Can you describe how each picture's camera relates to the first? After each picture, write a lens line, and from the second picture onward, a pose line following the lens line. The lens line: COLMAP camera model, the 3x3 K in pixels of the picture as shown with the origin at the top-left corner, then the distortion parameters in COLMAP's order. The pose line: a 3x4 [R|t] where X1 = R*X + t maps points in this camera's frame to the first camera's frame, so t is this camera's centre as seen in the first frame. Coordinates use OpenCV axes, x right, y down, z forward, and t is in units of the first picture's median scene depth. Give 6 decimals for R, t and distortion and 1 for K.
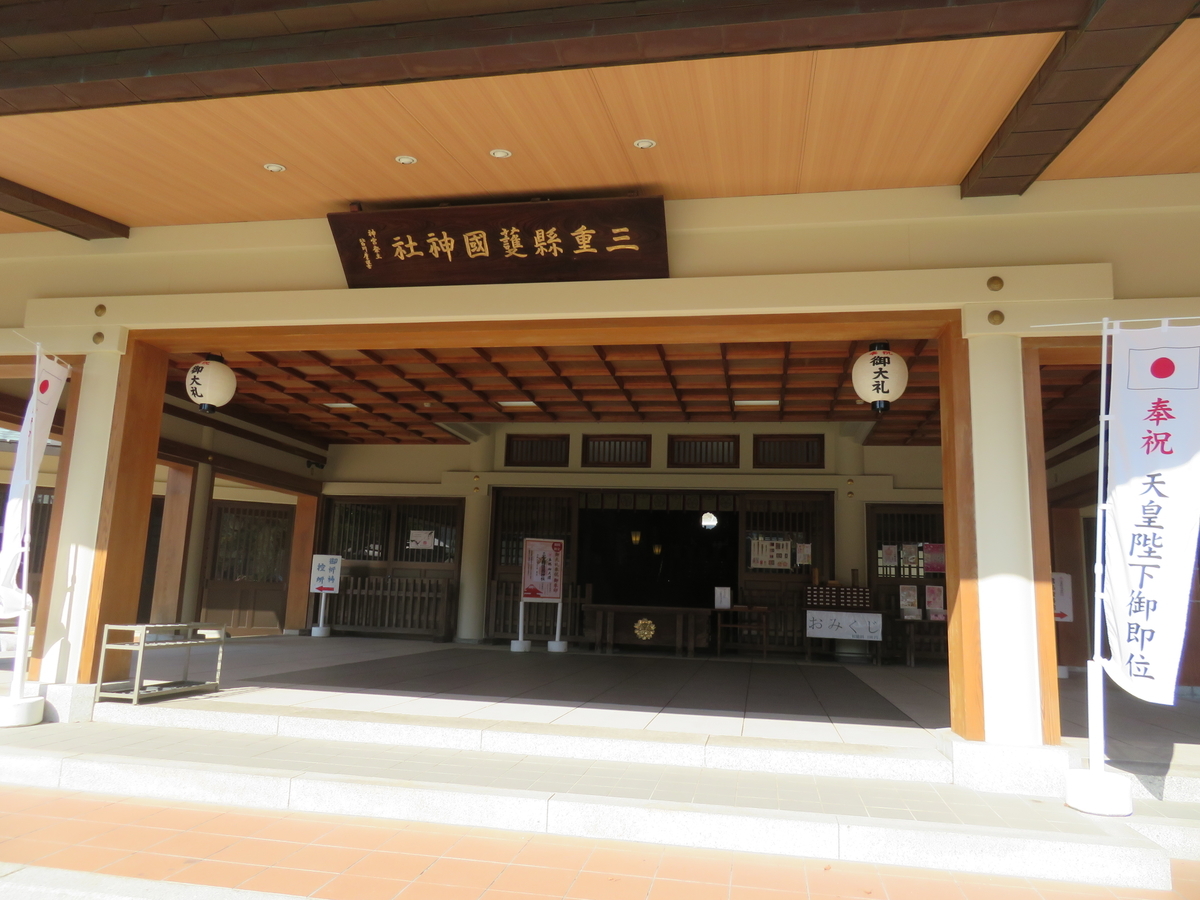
lens RADIAL K [[831.1, 0, 600.0], [0, 831.1, 450.0], [0, 0, 1]] dist [-0.002858, -0.000012]
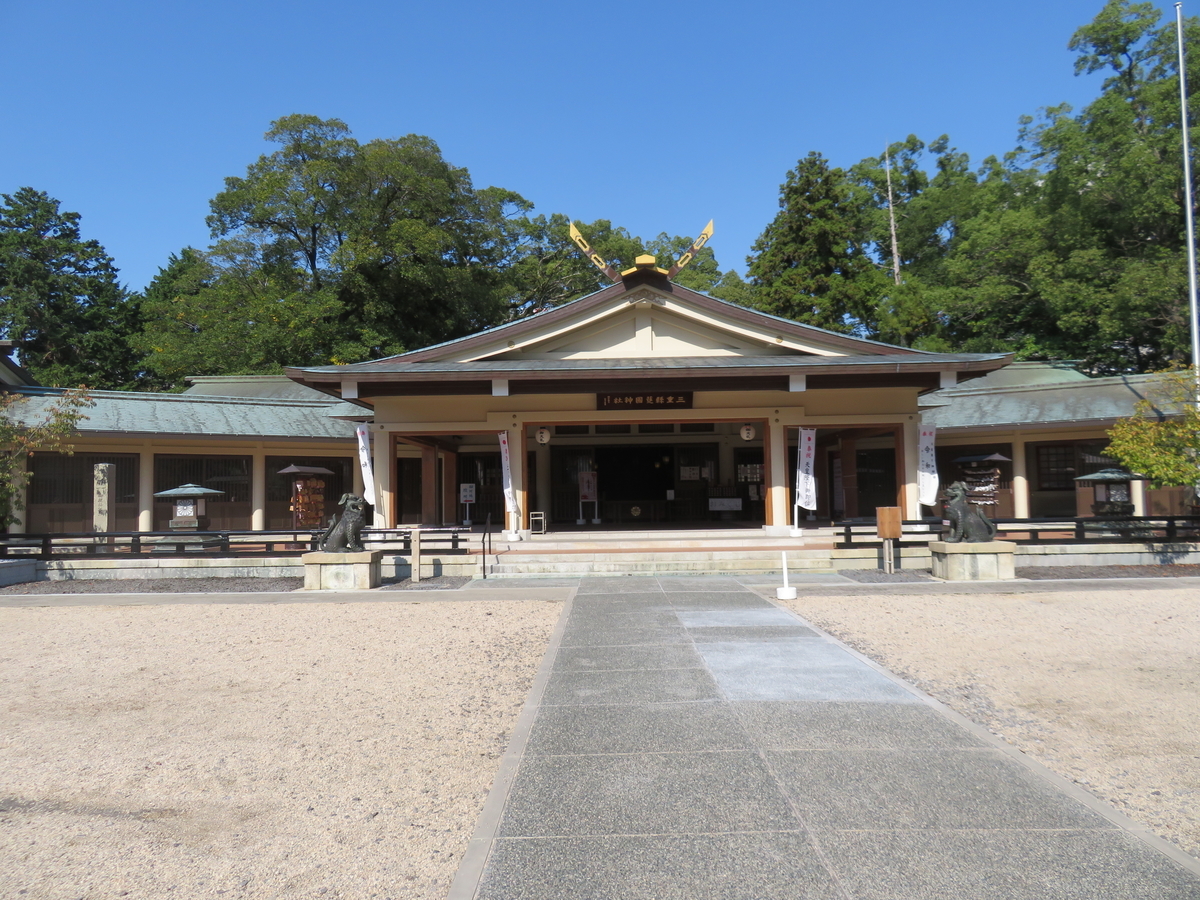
lens RADIAL K [[831.1, 0, 600.0], [0, 831.1, 450.0], [0, 0, 1]] dist [-0.002858, -0.000012]
pose [[0.983055, -0.041978, 0.178440, -0.425853], [0.020308, 0.992374, 0.121577, -0.210460], [-0.182183, -0.115893, 0.976411, -1.093041]]
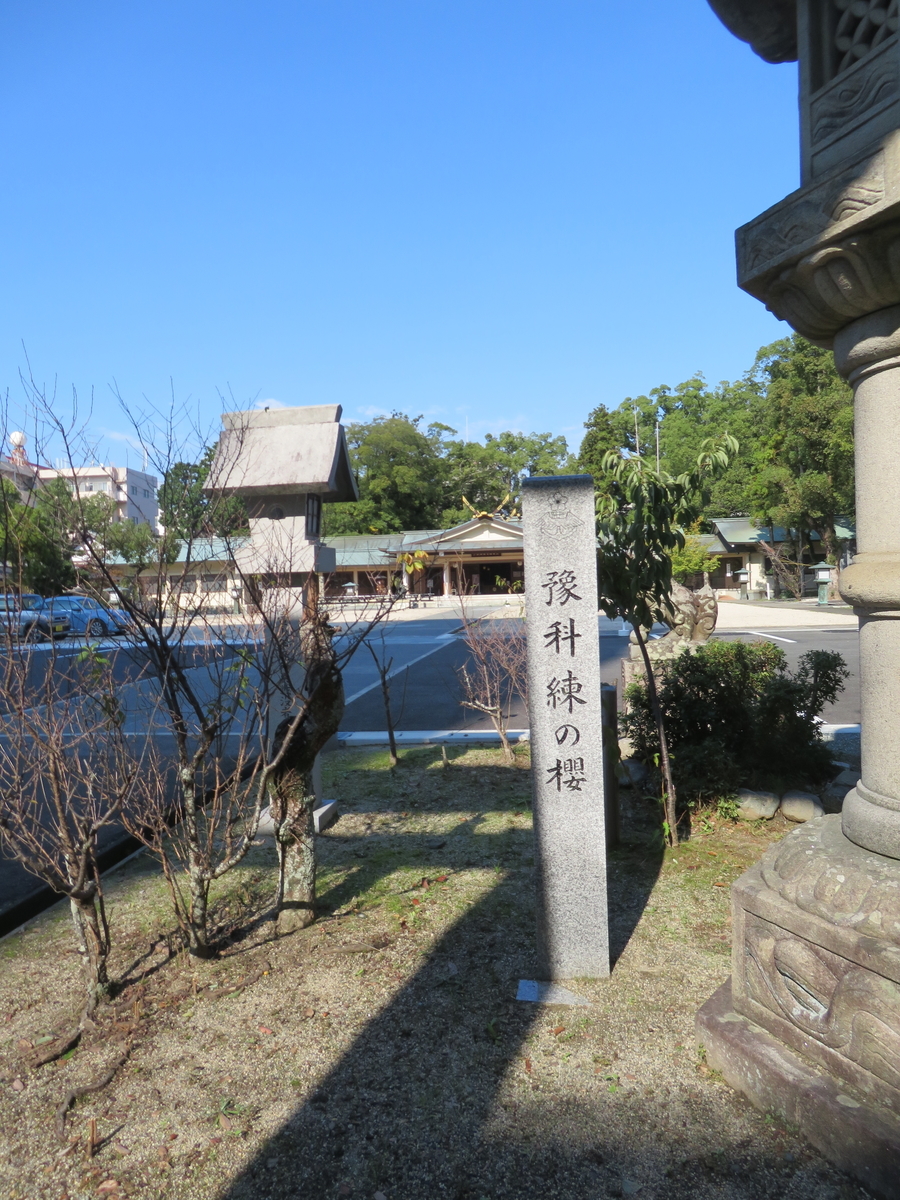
lens RADIAL K [[831.1, 0, 450.0], [0, 831.1, 600.0], [0, 0, 1]] dist [-0.002858, -0.000012]
pose [[0.995901, -0.068022, 0.059624, -0.600756], [0.055662, 0.980435, 0.188810, -0.815067], [-0.071301, -0.184718, 0.980202, -4.615322]]
